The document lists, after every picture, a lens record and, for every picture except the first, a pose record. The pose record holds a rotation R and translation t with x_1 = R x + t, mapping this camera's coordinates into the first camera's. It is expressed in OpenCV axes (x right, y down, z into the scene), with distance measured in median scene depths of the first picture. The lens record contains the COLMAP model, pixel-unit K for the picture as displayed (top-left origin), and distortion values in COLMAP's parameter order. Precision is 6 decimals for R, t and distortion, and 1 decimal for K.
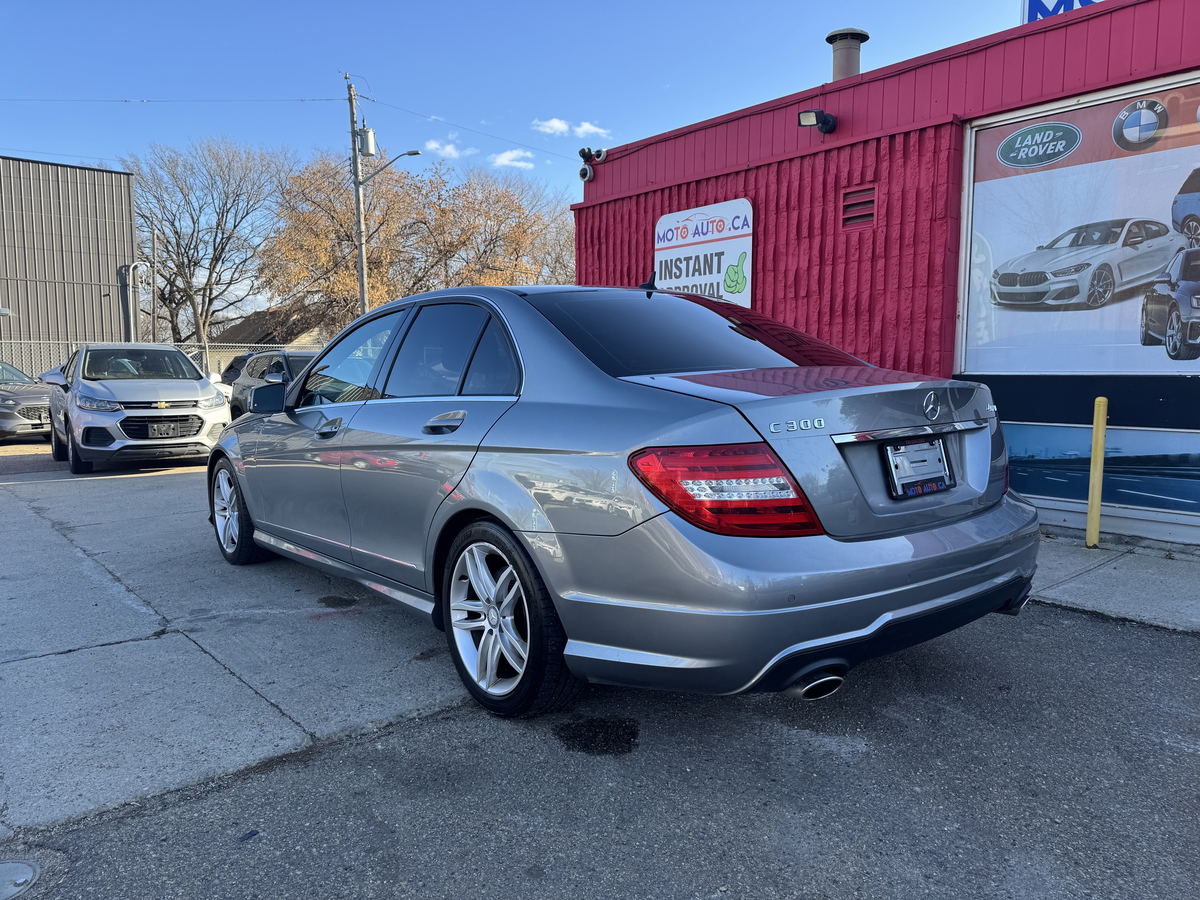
lens RADIAL K [[834.4, 0, 604.8], [0, 834.4, 475.3], [0, 0, 1]] dist [0.045435, -0.060163]
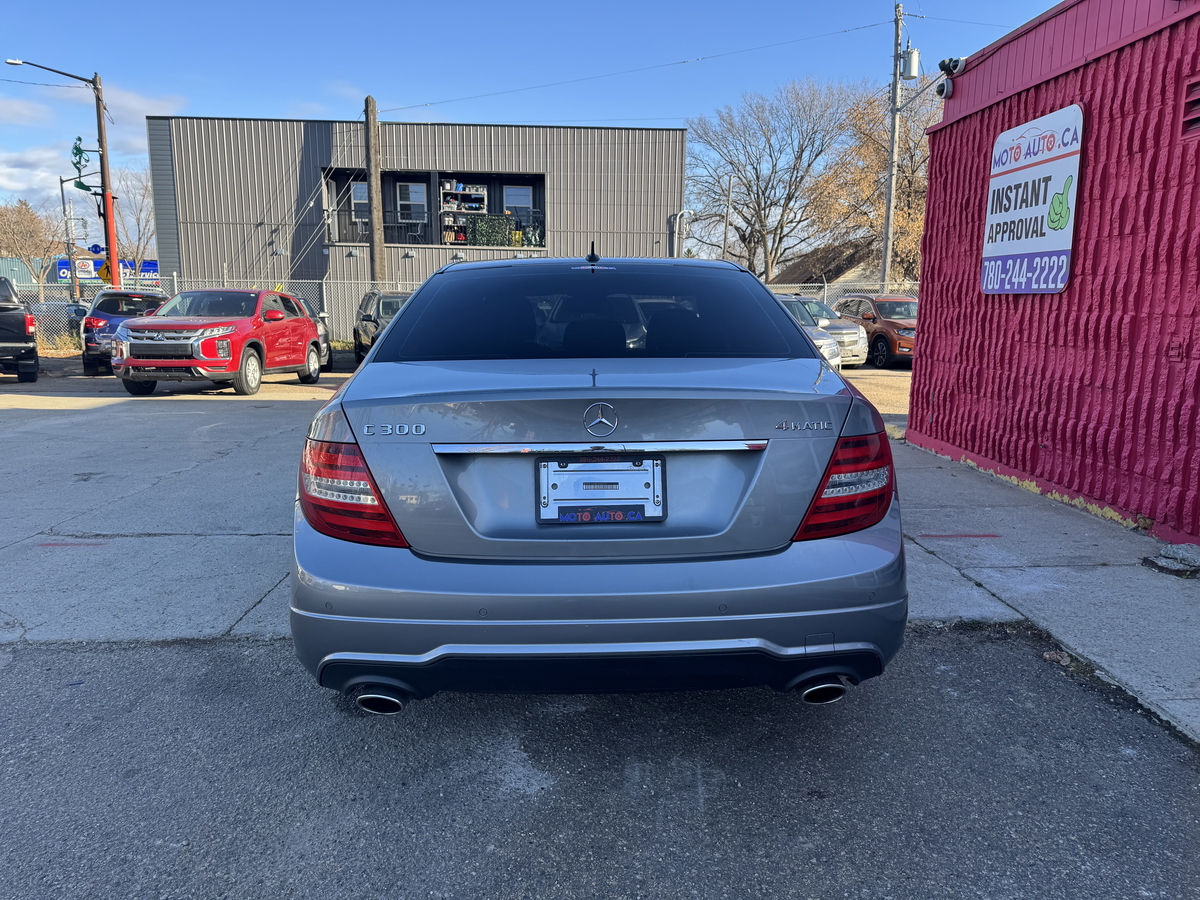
lens RADIAL K [[834.4, 0, 604.1], [0, 834.4, 469.6], [0, 0, 1]] dist [0.045435, -0.060163]
pose [[0.792386, 0.125593, -0.596951, 0.356844], [-0.083243, 0.991685, 0.098144, -0.045713], [0.604314, -0.028076, 0.796252, 0.141018]]
